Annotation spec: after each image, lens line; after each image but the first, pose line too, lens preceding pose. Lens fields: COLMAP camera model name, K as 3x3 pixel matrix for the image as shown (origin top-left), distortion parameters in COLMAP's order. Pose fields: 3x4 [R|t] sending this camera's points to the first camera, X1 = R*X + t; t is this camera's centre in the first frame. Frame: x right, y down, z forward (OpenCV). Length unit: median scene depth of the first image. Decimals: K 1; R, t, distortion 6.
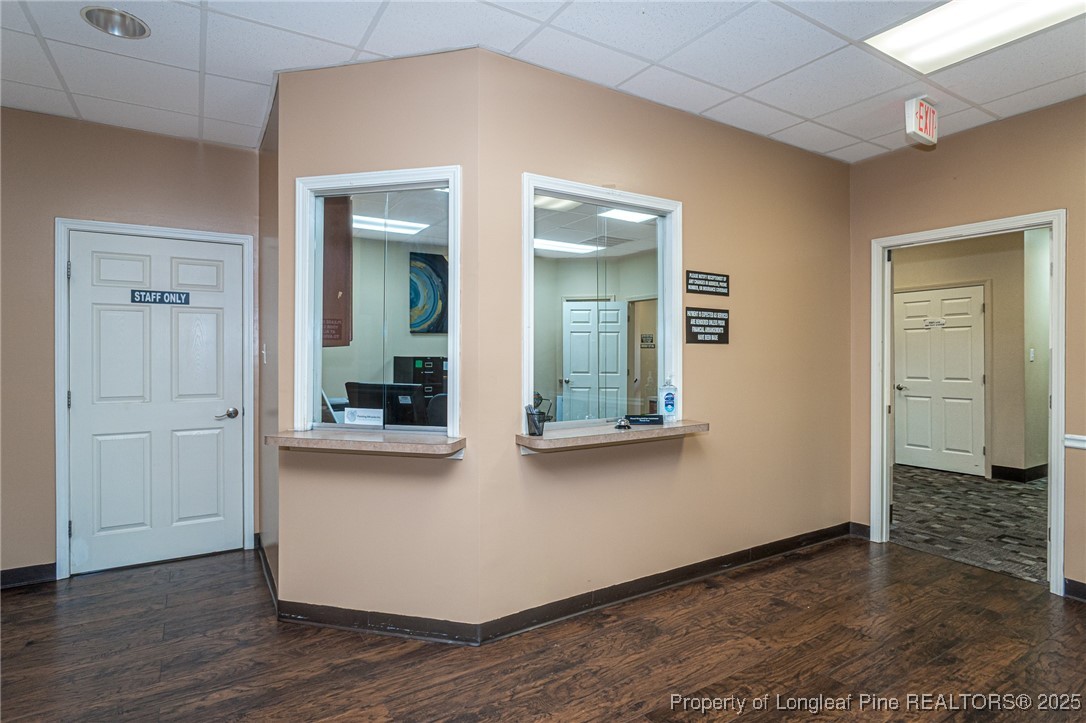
lens RADIAL K [[596.5, 0, 553.2], [0, 596.5, 357.0], [0, 0, 1]] dist [-0.024873, 0.013877]
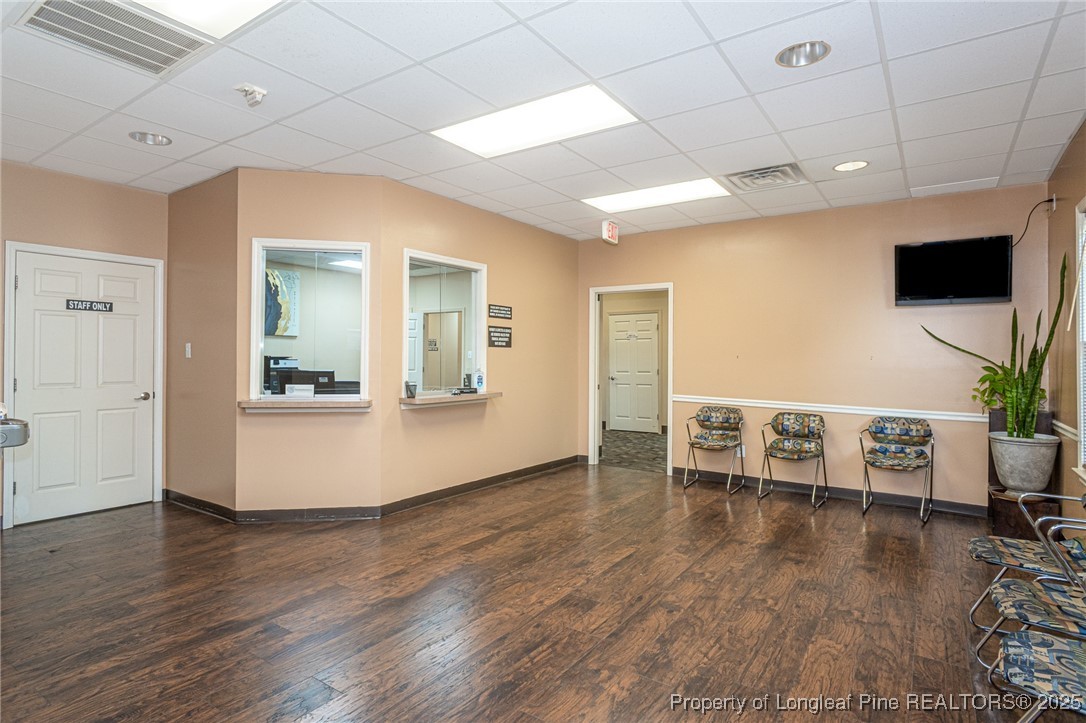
lens RADIAL K [[574.5, 0, 553.1], [0, 574.5, 354.4], [0, 0, 1]] dist [-0.007866, 0.001654]
pose [[0.921814, 0.007526, 0.387559, -0.234769], [-0.003698, 0.999937, -0.010621, 0.014976], [-0.387614, 0.008358, 0.921784, -0.568216]]
